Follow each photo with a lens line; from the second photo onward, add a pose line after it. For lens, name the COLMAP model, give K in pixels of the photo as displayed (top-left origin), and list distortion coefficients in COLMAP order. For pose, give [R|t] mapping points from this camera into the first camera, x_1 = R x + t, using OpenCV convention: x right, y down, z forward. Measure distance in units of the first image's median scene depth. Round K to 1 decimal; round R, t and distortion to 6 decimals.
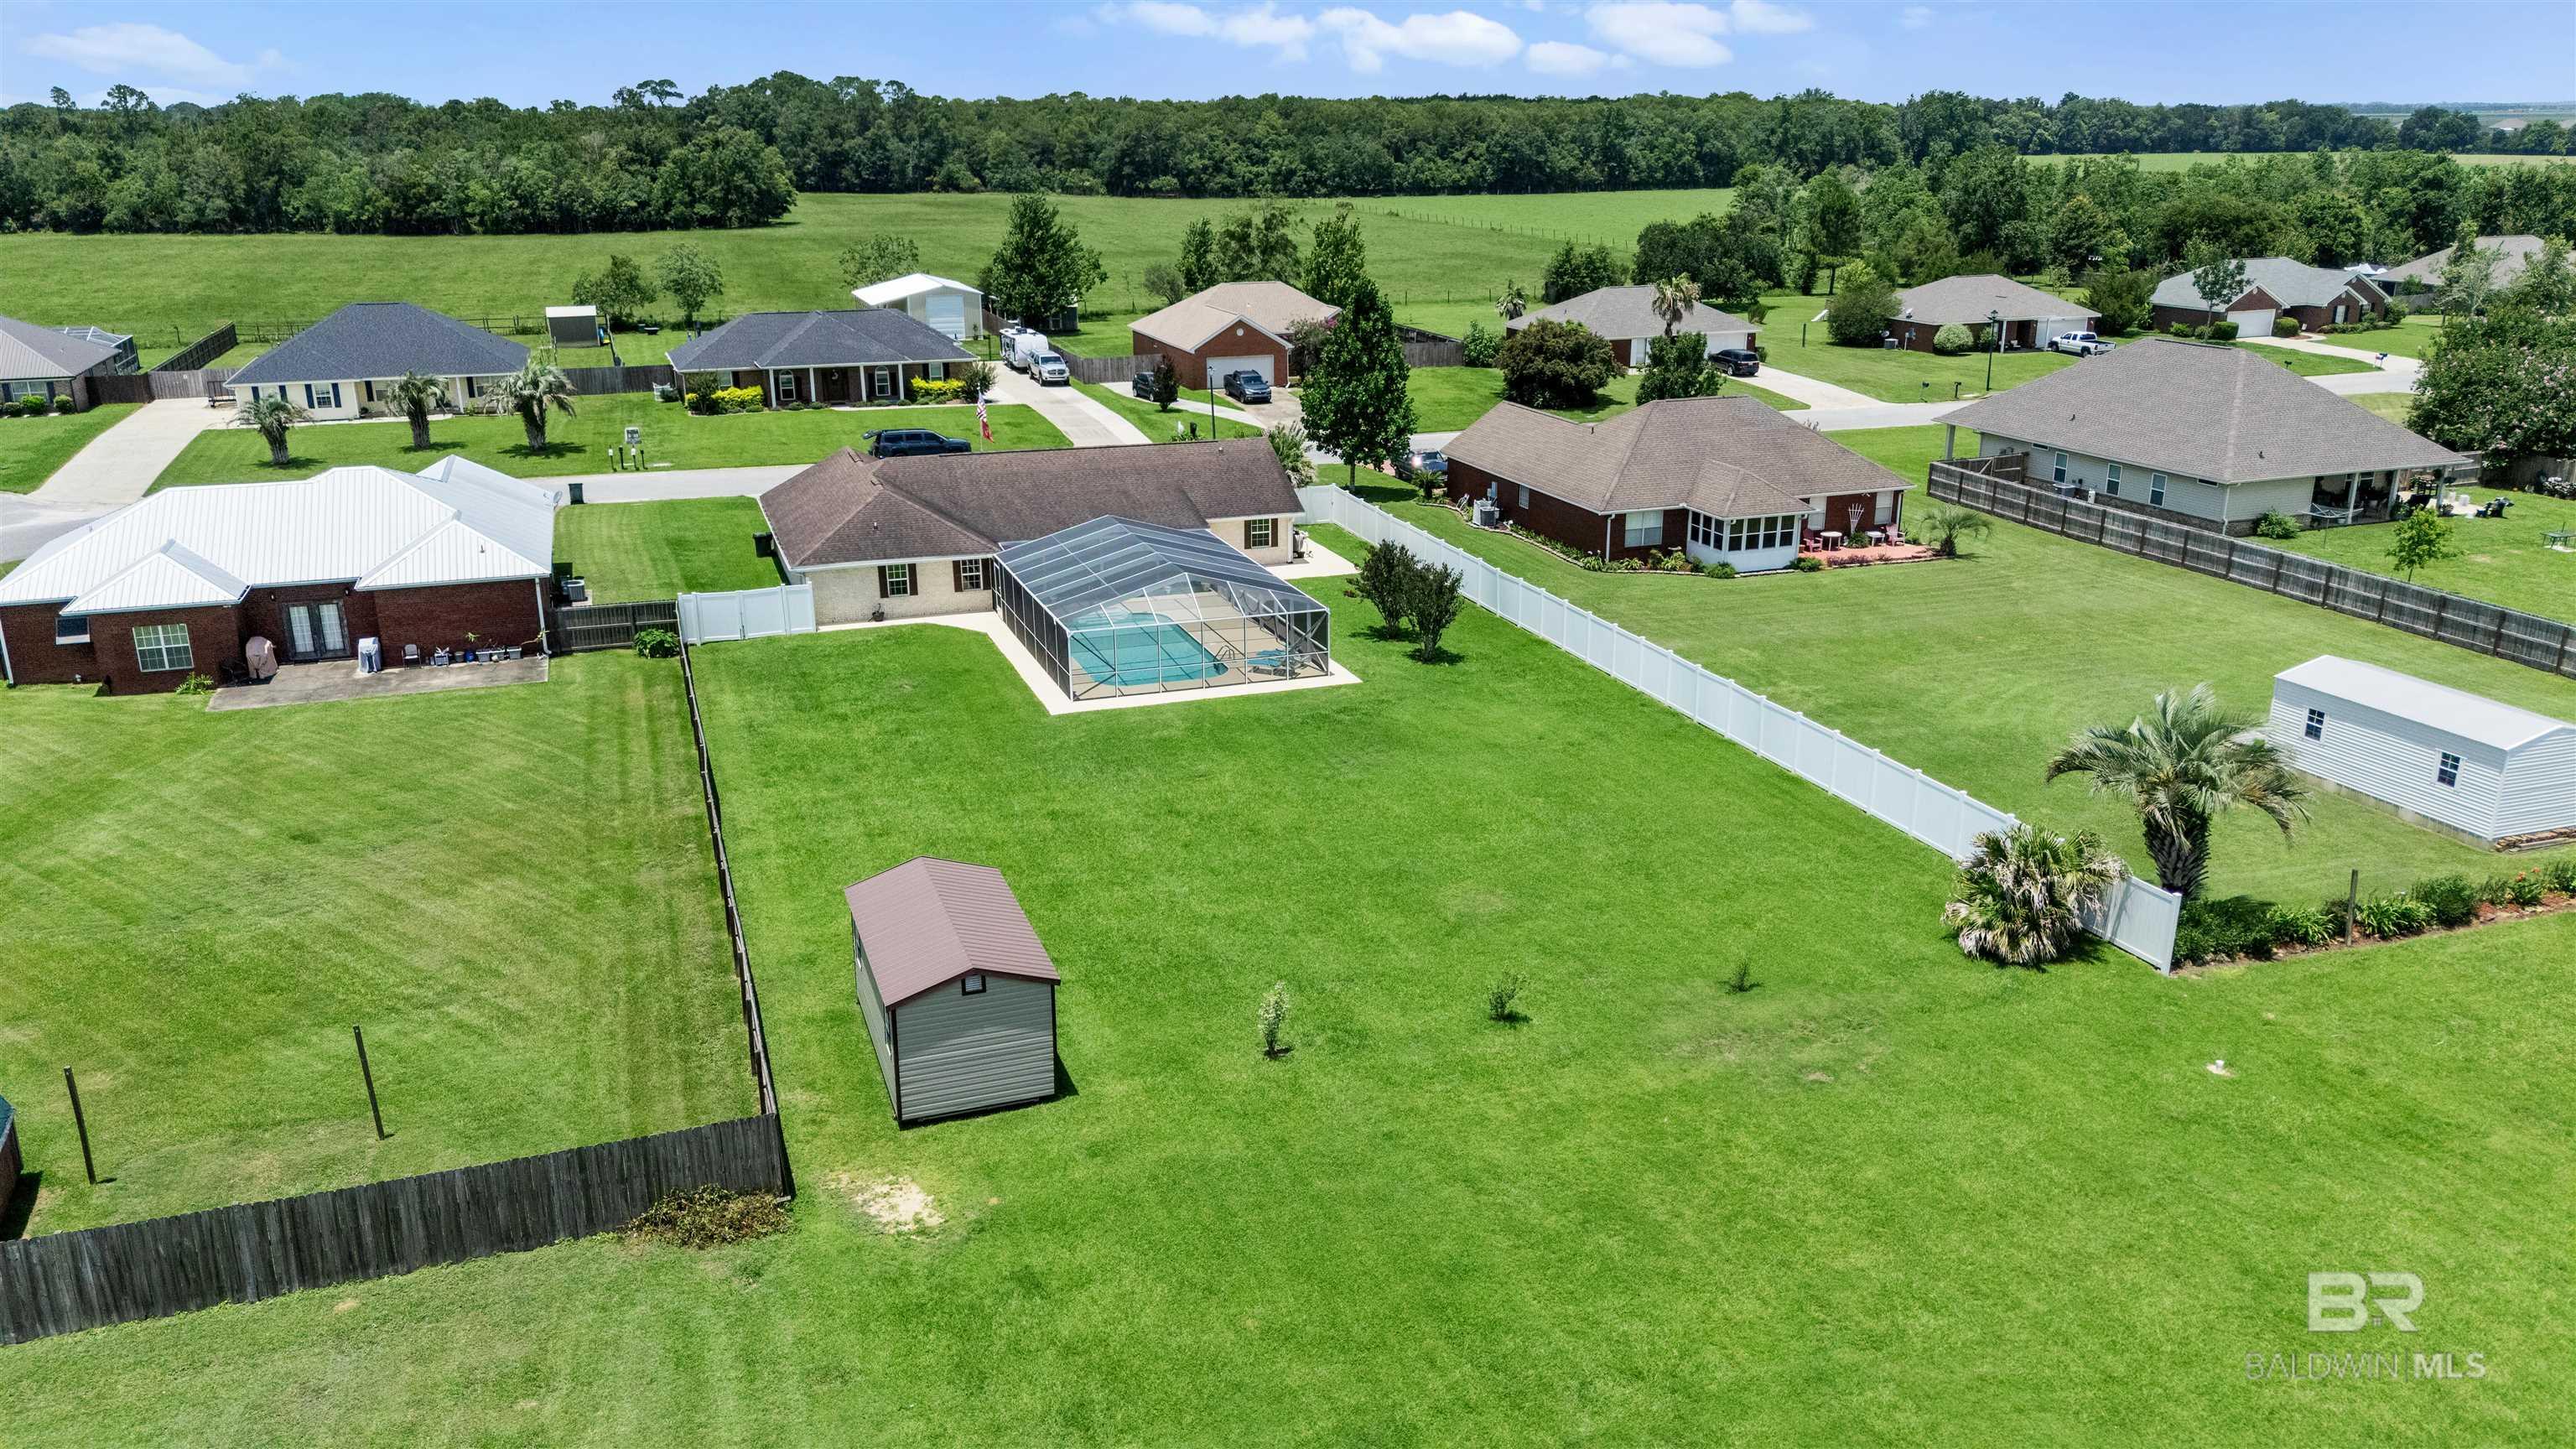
lens RADIAL K [[1904.5, 0, 1300.7], [0, 1904.5, 719.1], [0, 0, 1]] dist [0.066851, -0.065645]
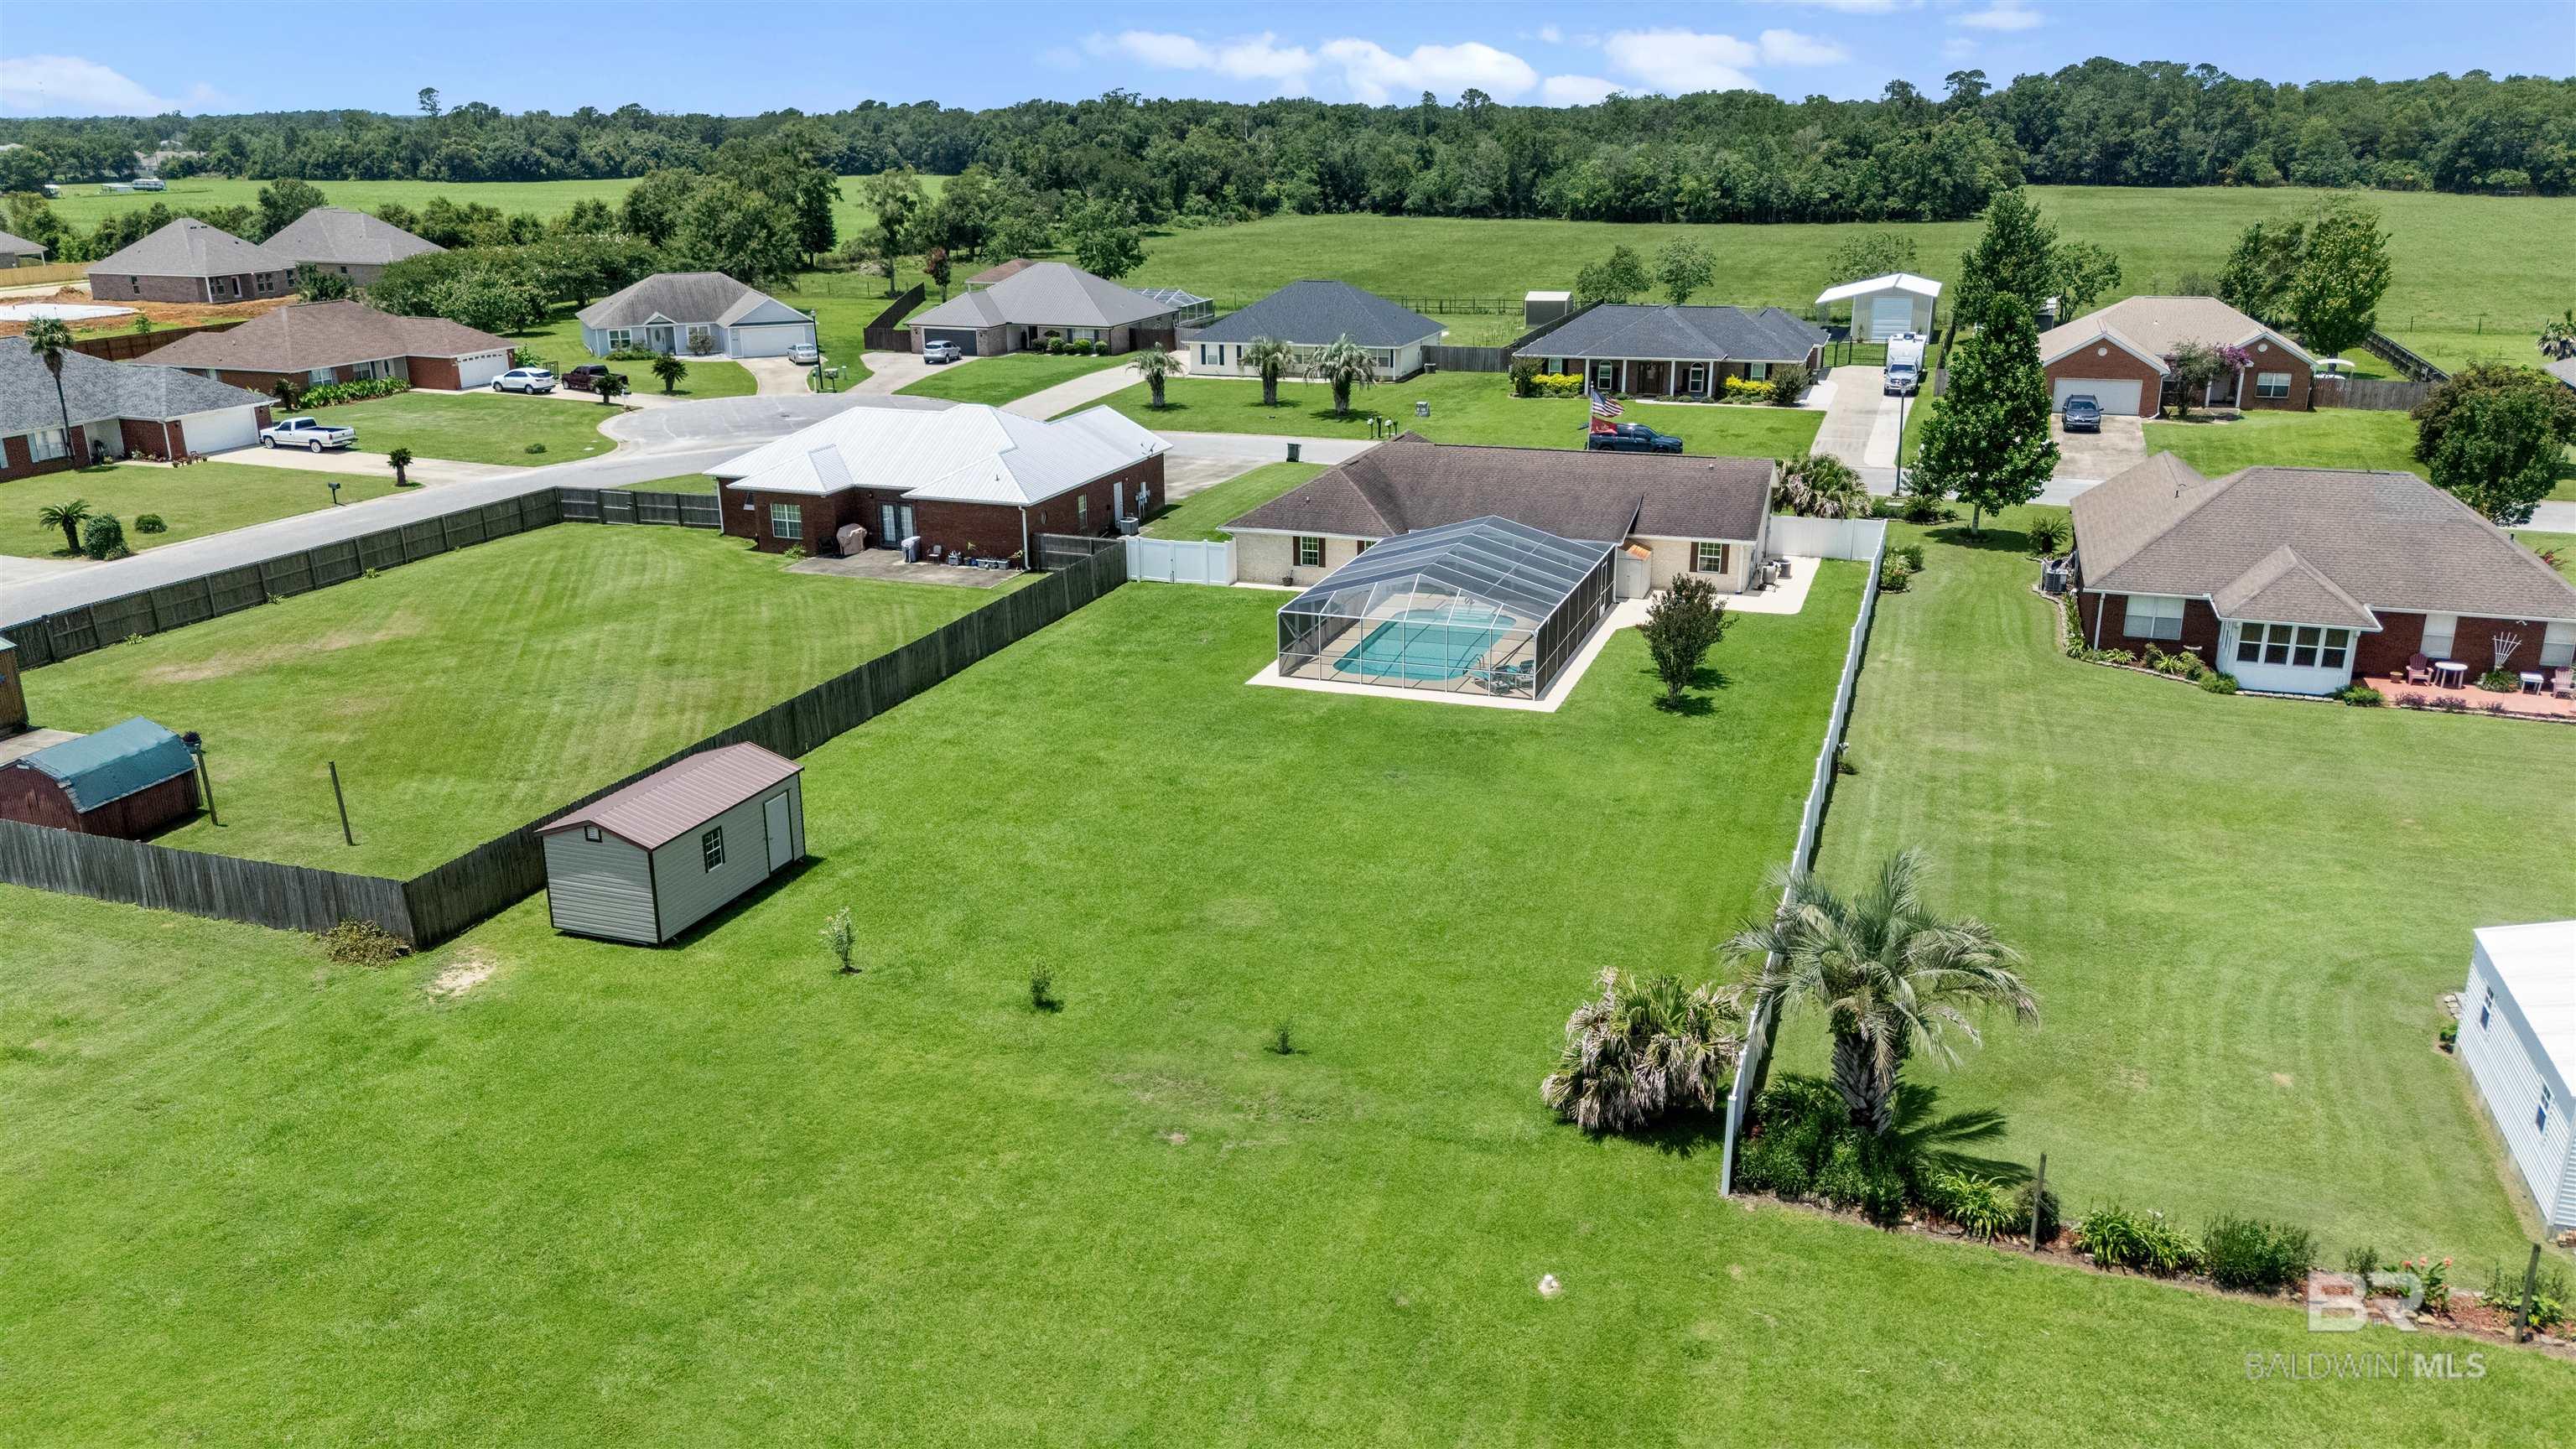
lens RADIAL K [[1904.5, 0, 1293.2], [0, 1904.5, 736.3], [0, 0, 1]] dist [0.066851, -0.065645]
pose [[0.772219, 0.193562, -0.605154, 0.387682], [-0.185707, 0.979633, 0.076367, -0.042788], [0.607610, 0.053409, 0.792438, 0.122182]]
